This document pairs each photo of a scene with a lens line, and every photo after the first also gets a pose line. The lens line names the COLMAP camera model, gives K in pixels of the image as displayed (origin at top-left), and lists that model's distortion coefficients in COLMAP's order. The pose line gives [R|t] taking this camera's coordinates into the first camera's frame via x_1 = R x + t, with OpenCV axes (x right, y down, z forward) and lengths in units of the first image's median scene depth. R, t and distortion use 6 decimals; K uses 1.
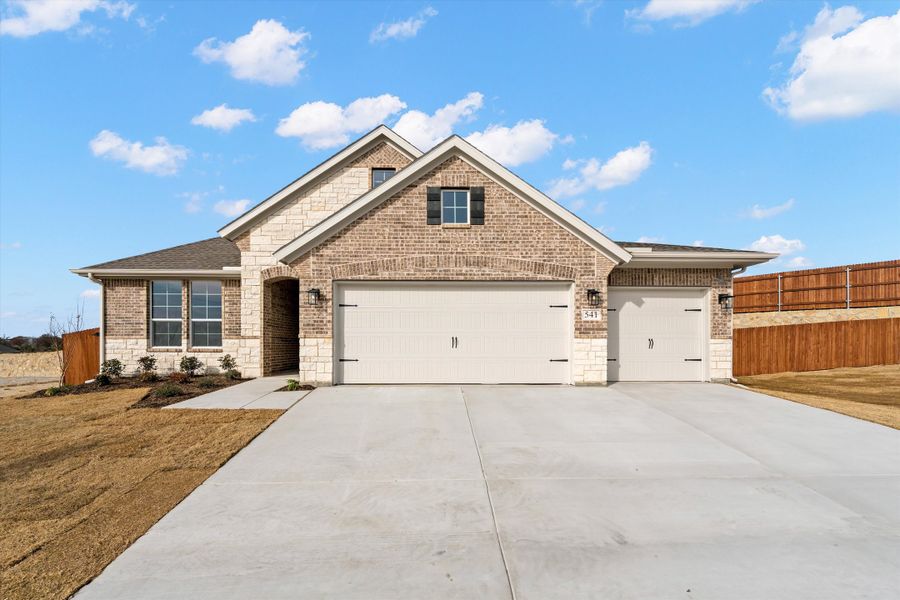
lens RADIAL K [[364.9, 0, 439.0], [0, 364.9, 332.4], [0, 0, 1]] dist [-0.000016, -0.000825]
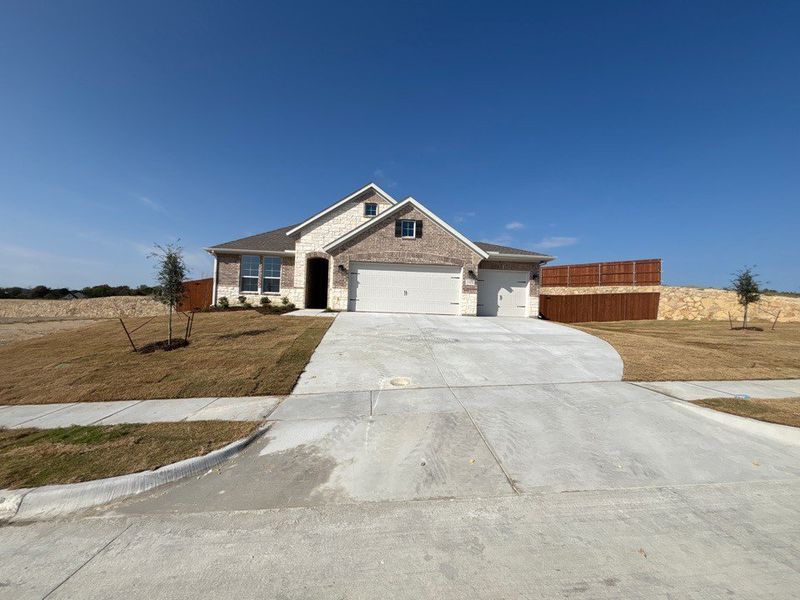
lens RADIAL K [[320.6, 0, 403.9], [0, 320.6, 301.5], [0, 0, 1]] dist [-0.006730, -0.000836]
pose [[0.997015, 0.033864, 0.069386, -0.084157], [-0.034710, 0.999337, 0.011032, 0.050180], [-0.068966, -0.013408, 0.997529, -0.749970]]
